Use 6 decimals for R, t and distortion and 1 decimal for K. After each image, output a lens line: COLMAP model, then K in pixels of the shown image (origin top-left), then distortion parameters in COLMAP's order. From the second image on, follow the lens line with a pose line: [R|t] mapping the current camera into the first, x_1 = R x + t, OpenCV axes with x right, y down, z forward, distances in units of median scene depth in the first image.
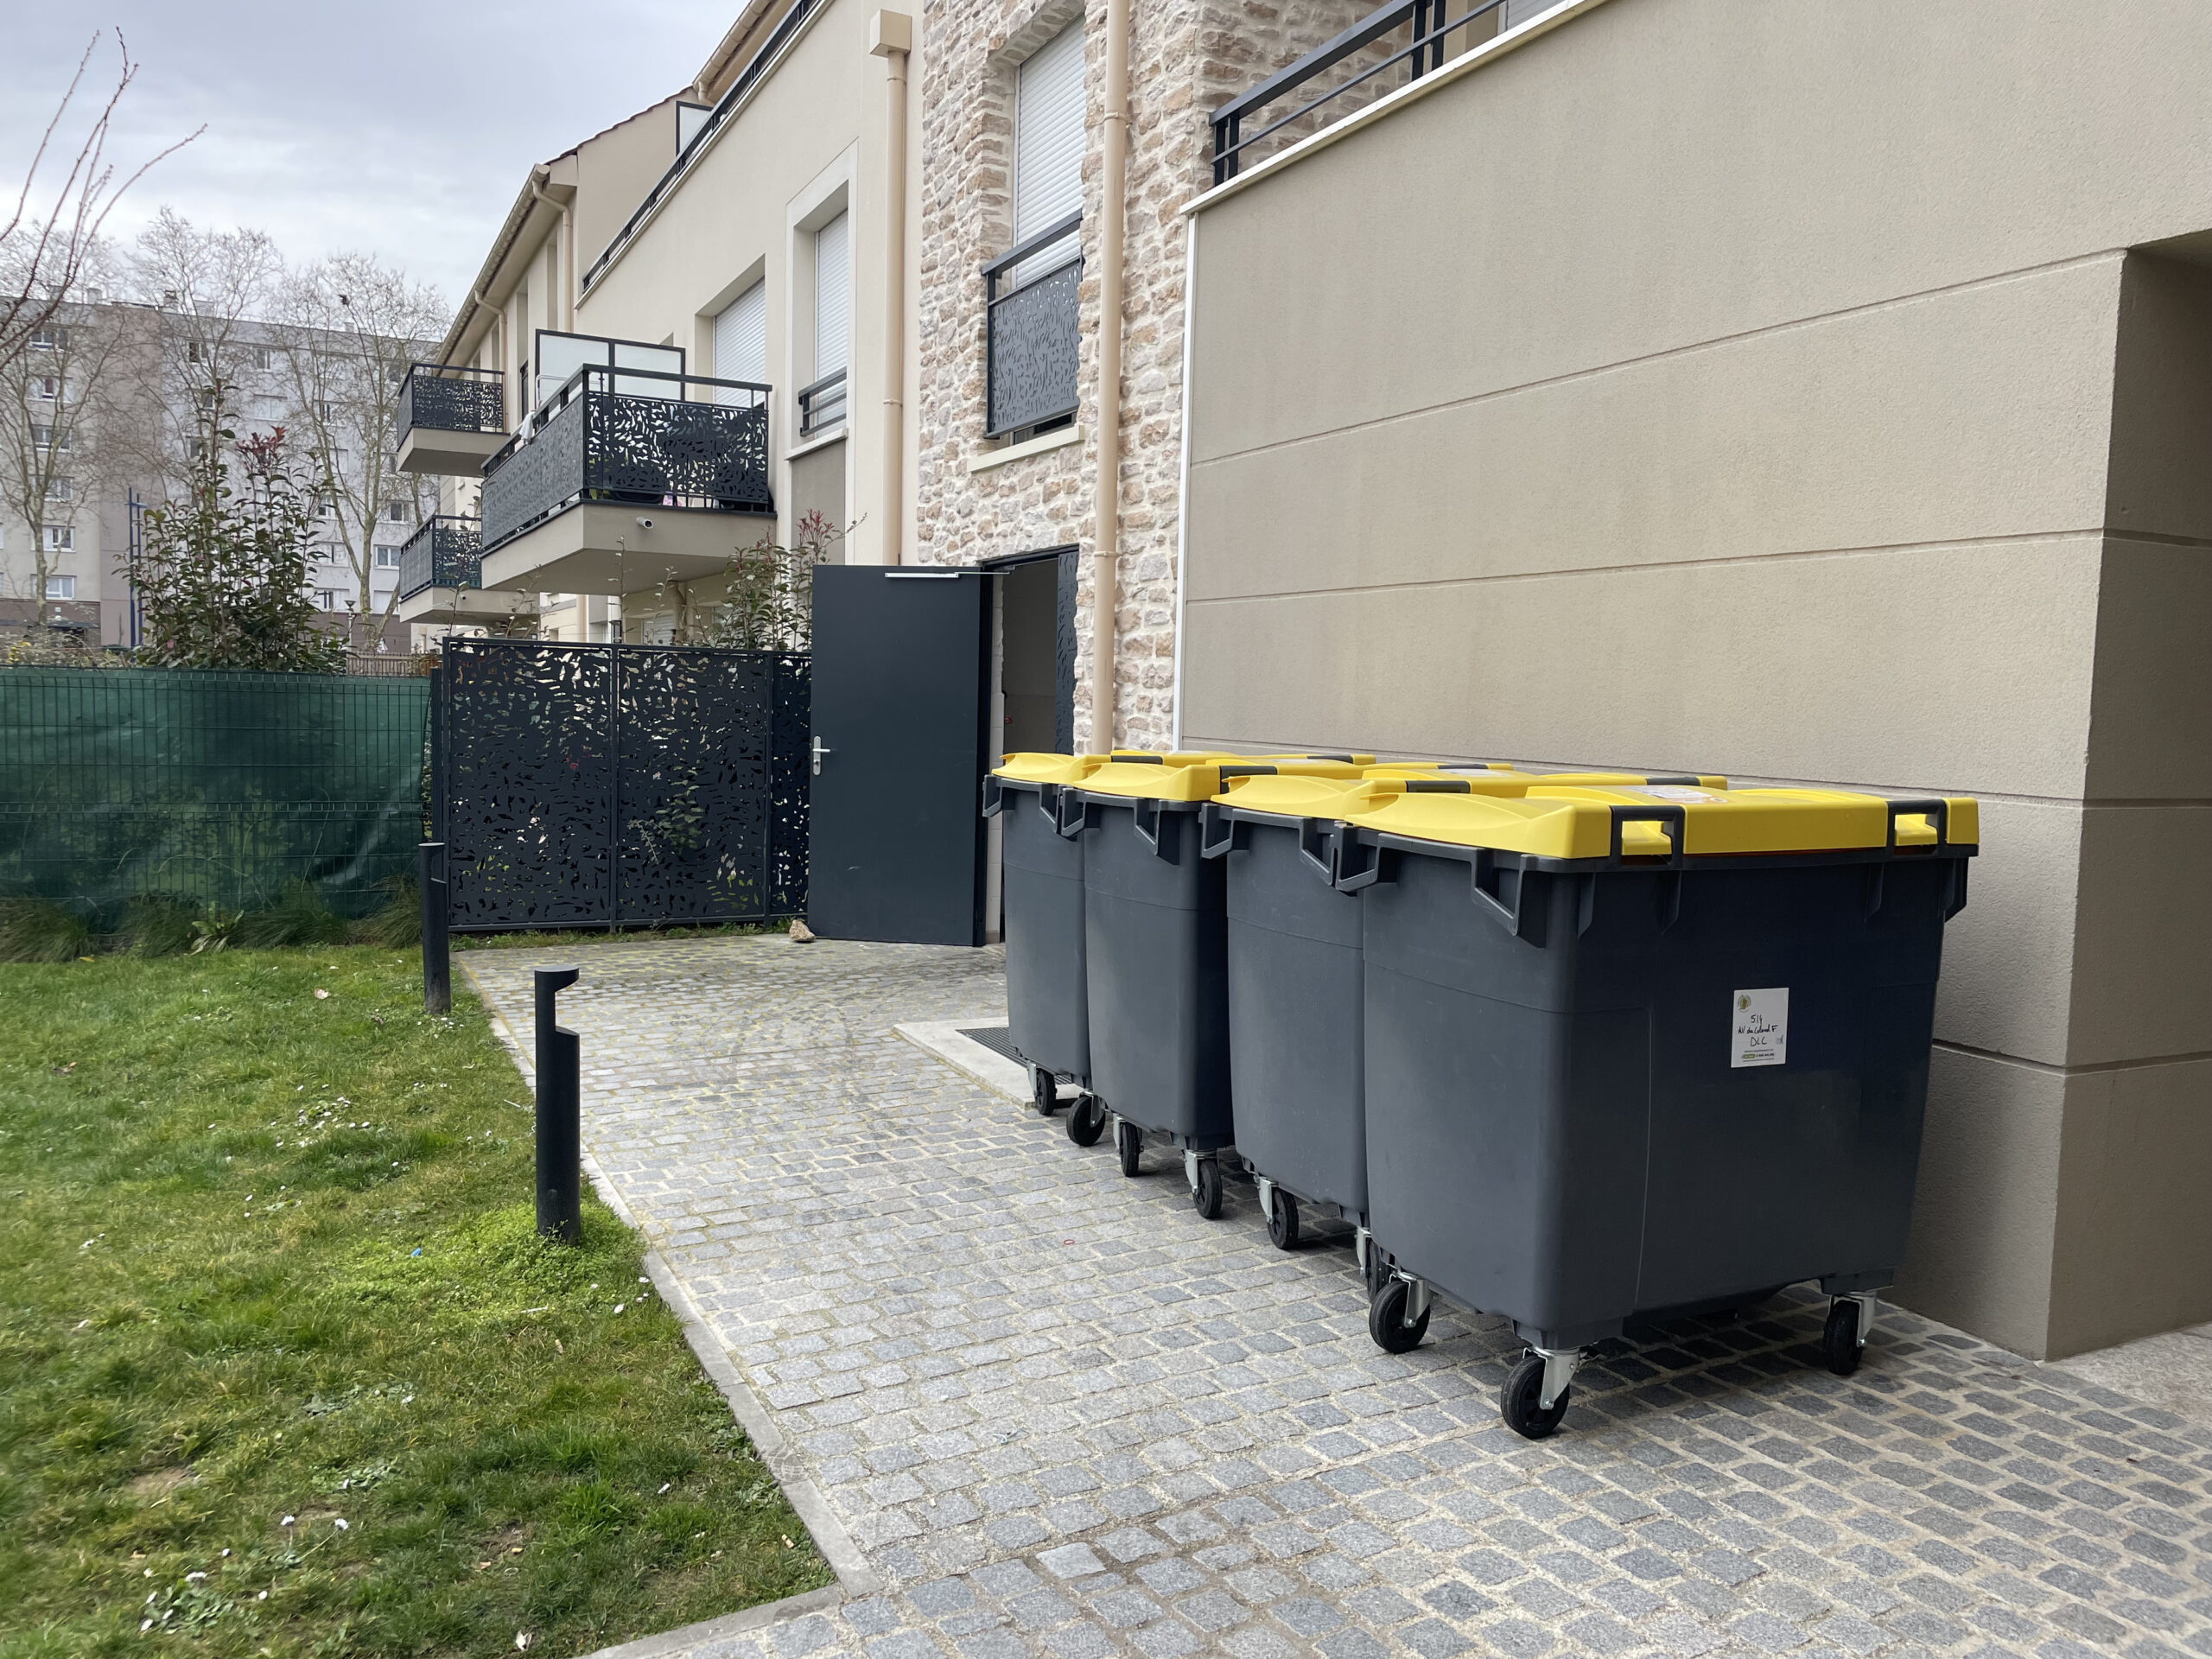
lens RADIAL K [[1678.6, 0, 1106.0], [0, 1678.6, 829.5], [0, 0, 1]] dist [0.110699, -0.159004]
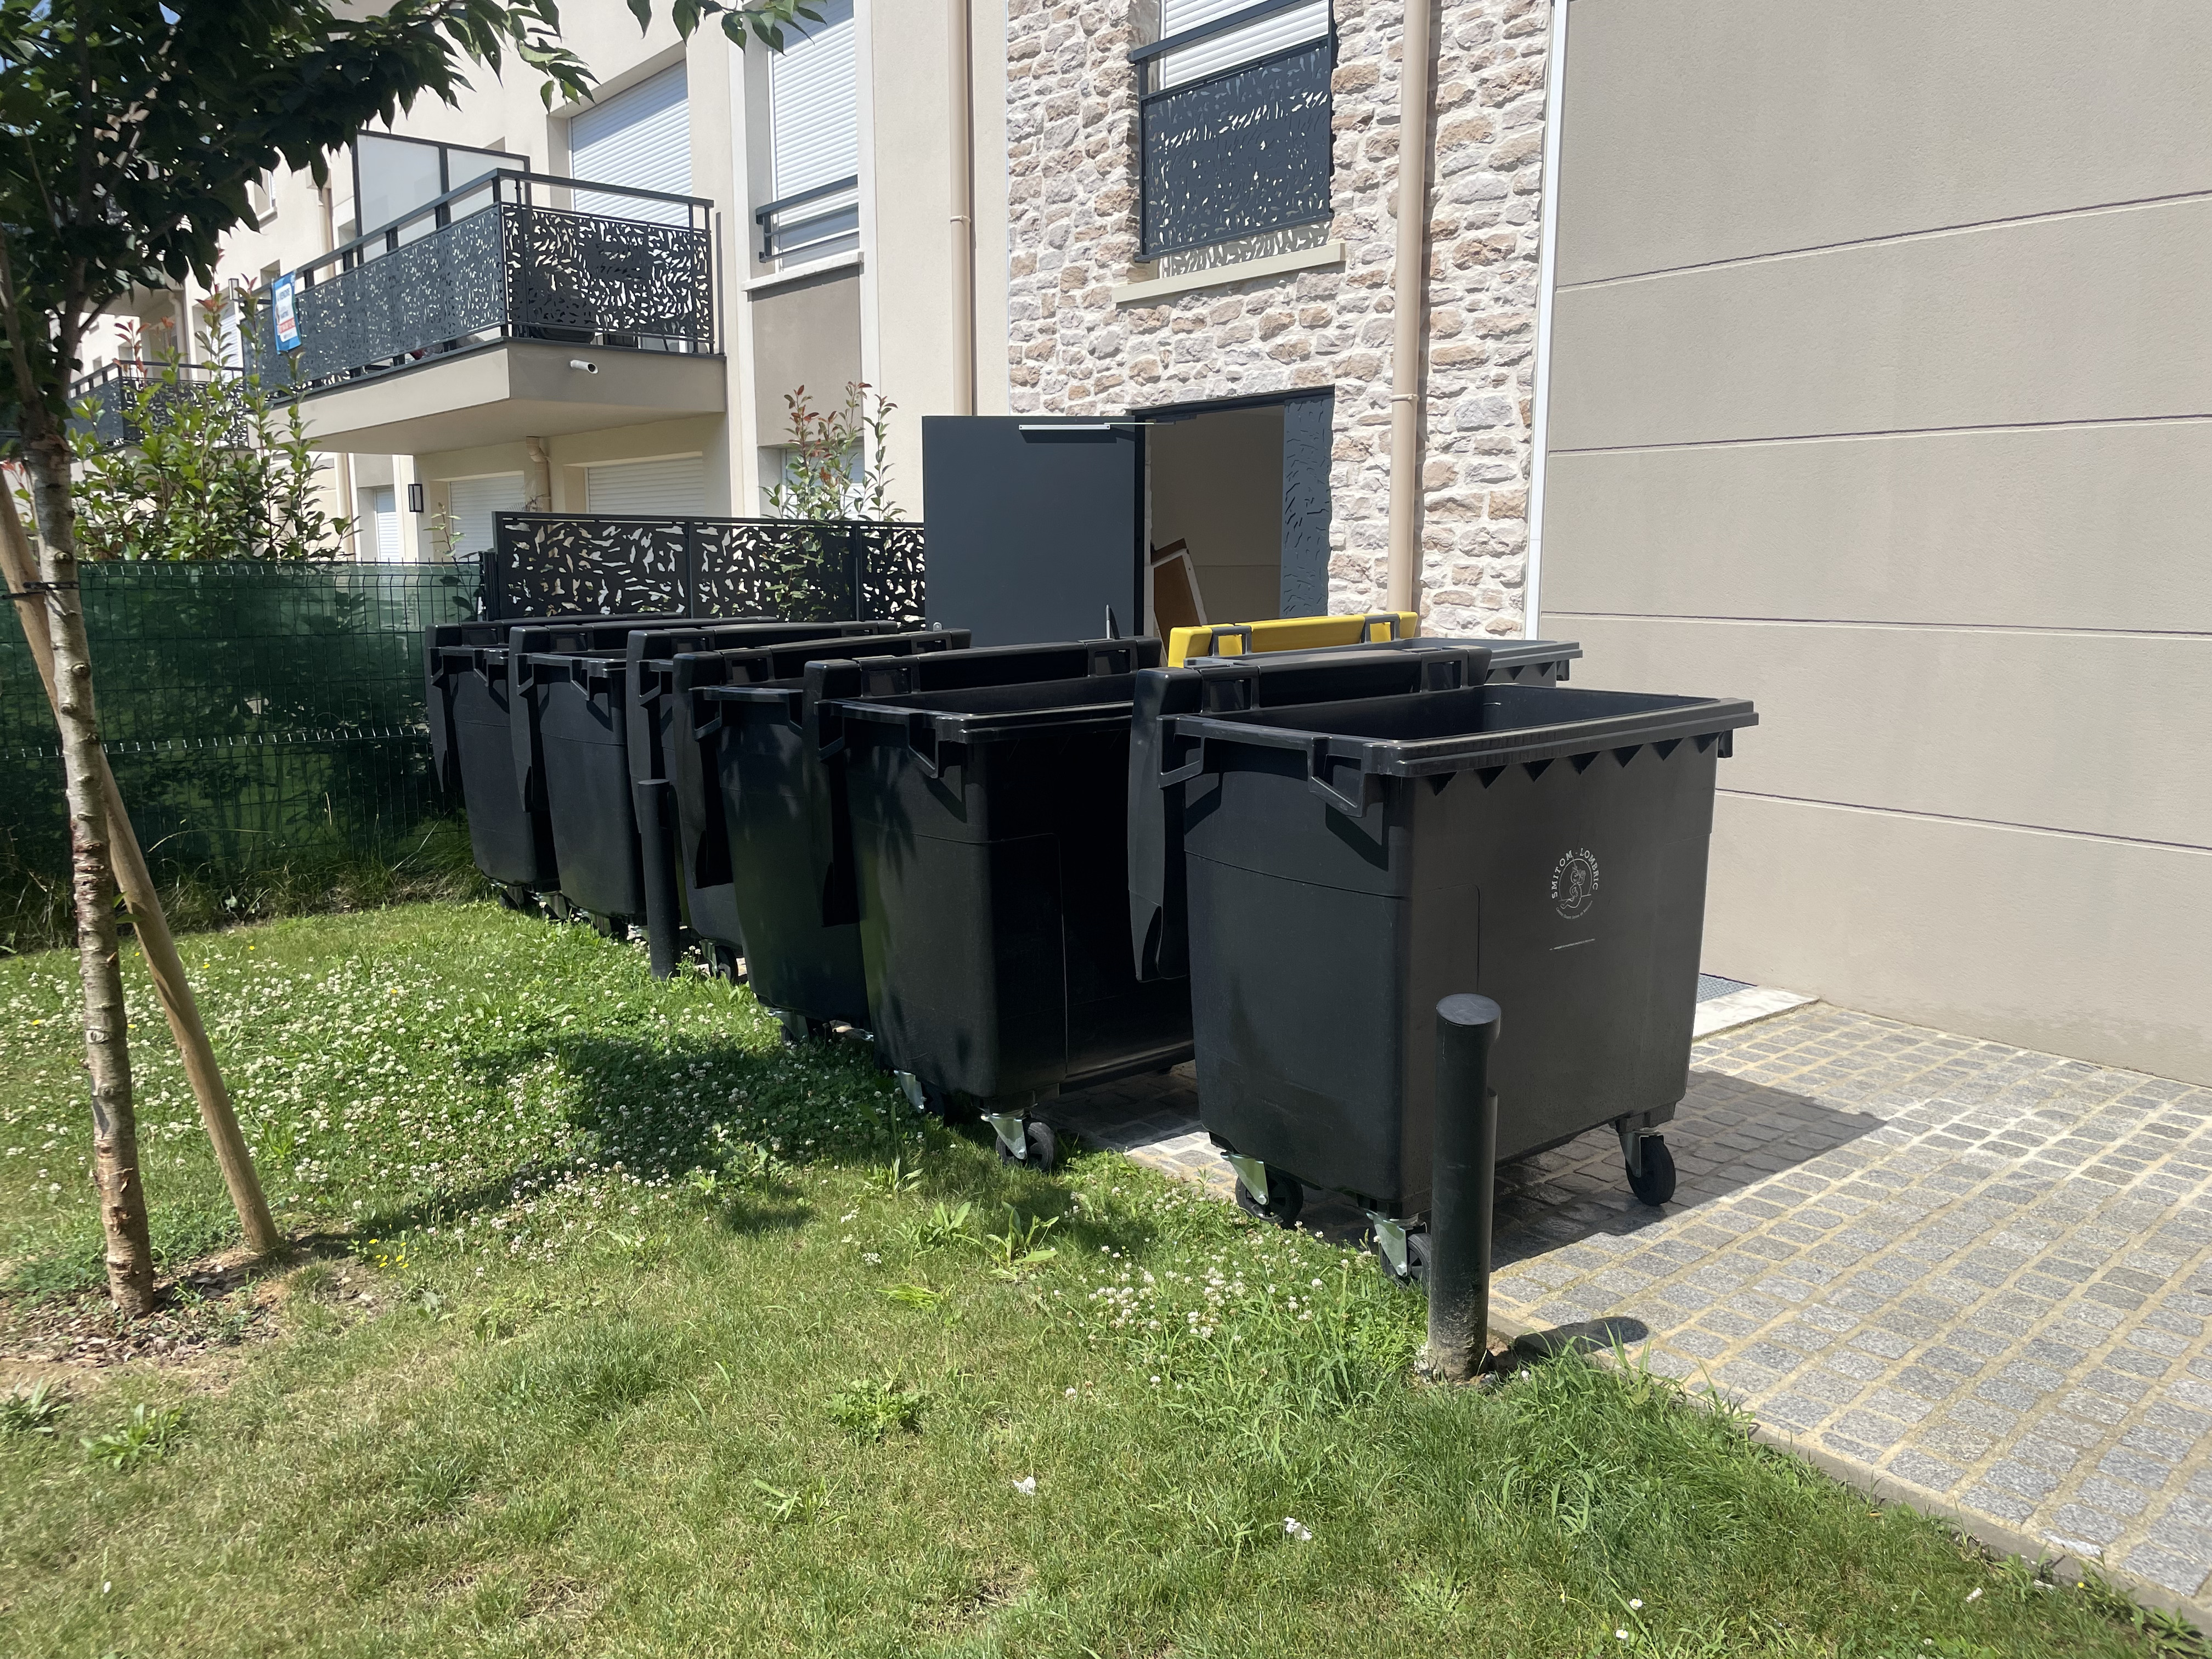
lens RADIAL K [[1690.9, 0, 1106.0], [0, 1690.9, 829.5], [0, 0, 1]] dist [0.087654, -0.114567]
pose [[0.975113, -0.057421, 0.214143, -0.357100], [0.040133, 0.995638, 0.084225, -0.026008], [-0.218046, -0.073535, 0.973164, 0.186677]]
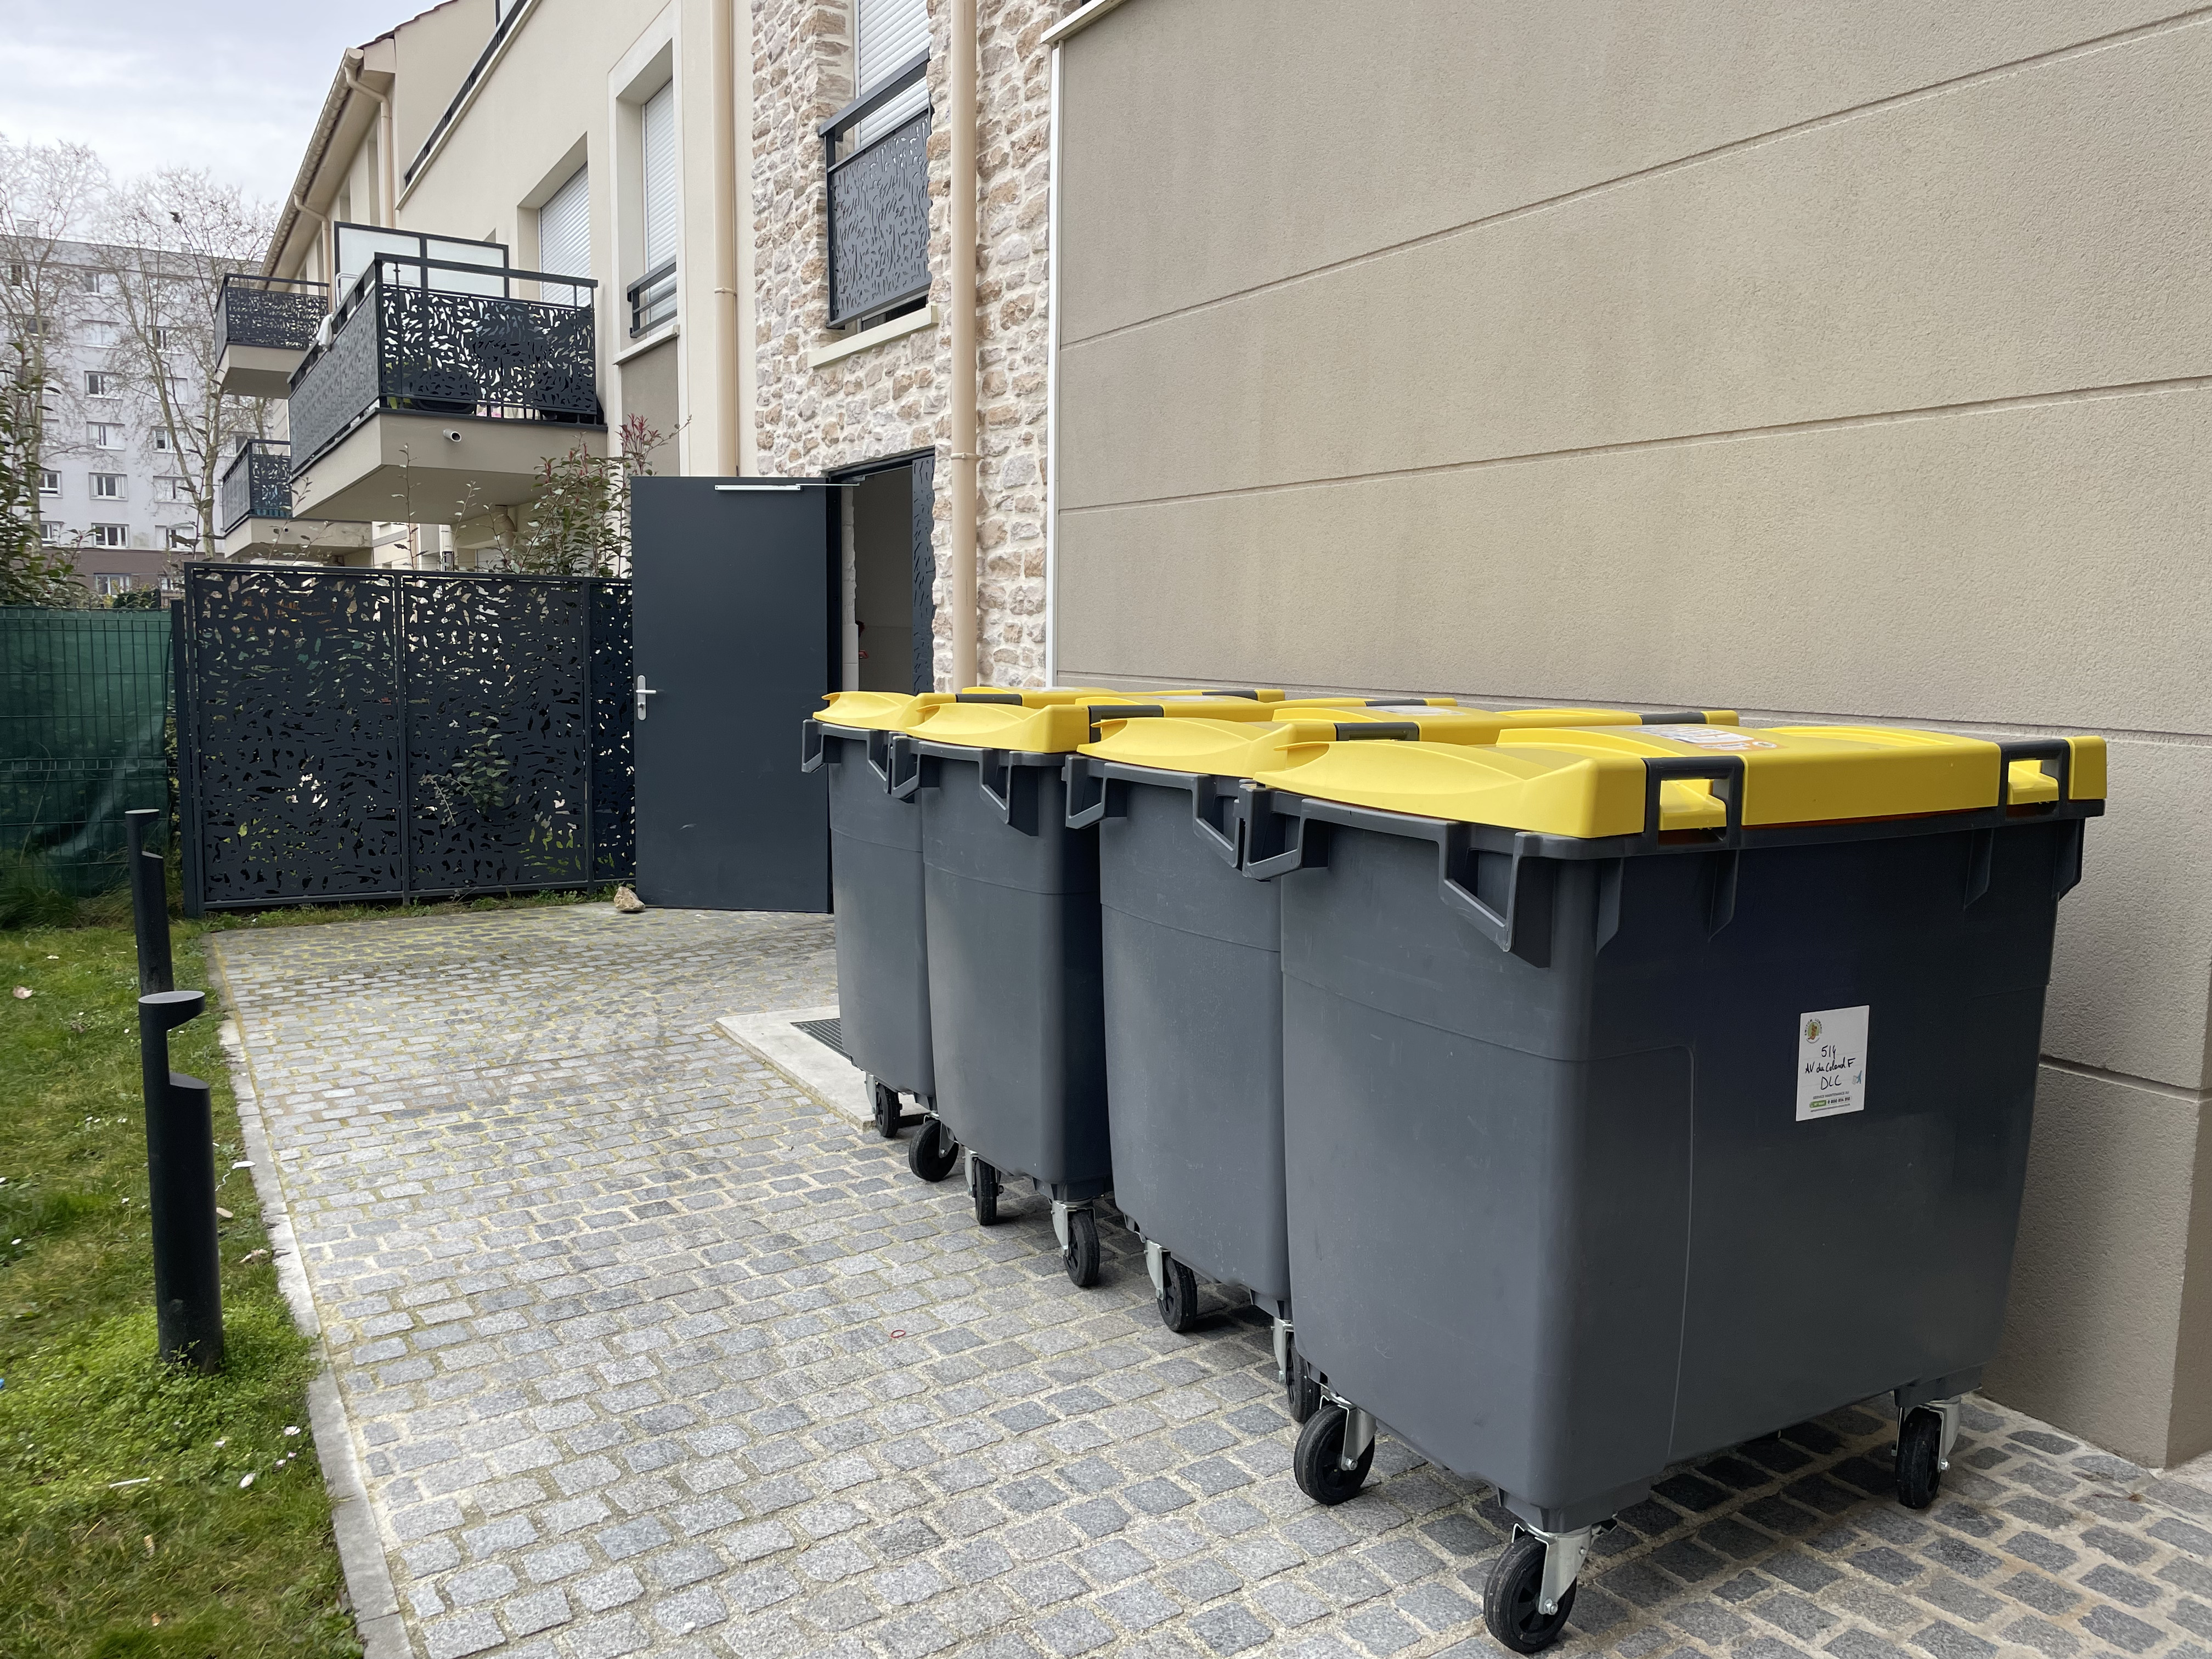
lens RADIAL K [[1690.9, 0, 1106.0], [0, 1690.9, 829.5], [0, 0, 1]] dist [0.087654, -0.114567]
pose [[0.998021, -0.017065, 0.060519, 0.016841], [0.014868, 0.999220, 0.036575, -0.005717], [-0.061096, -0.035603, 0.997497, 0.137053]]
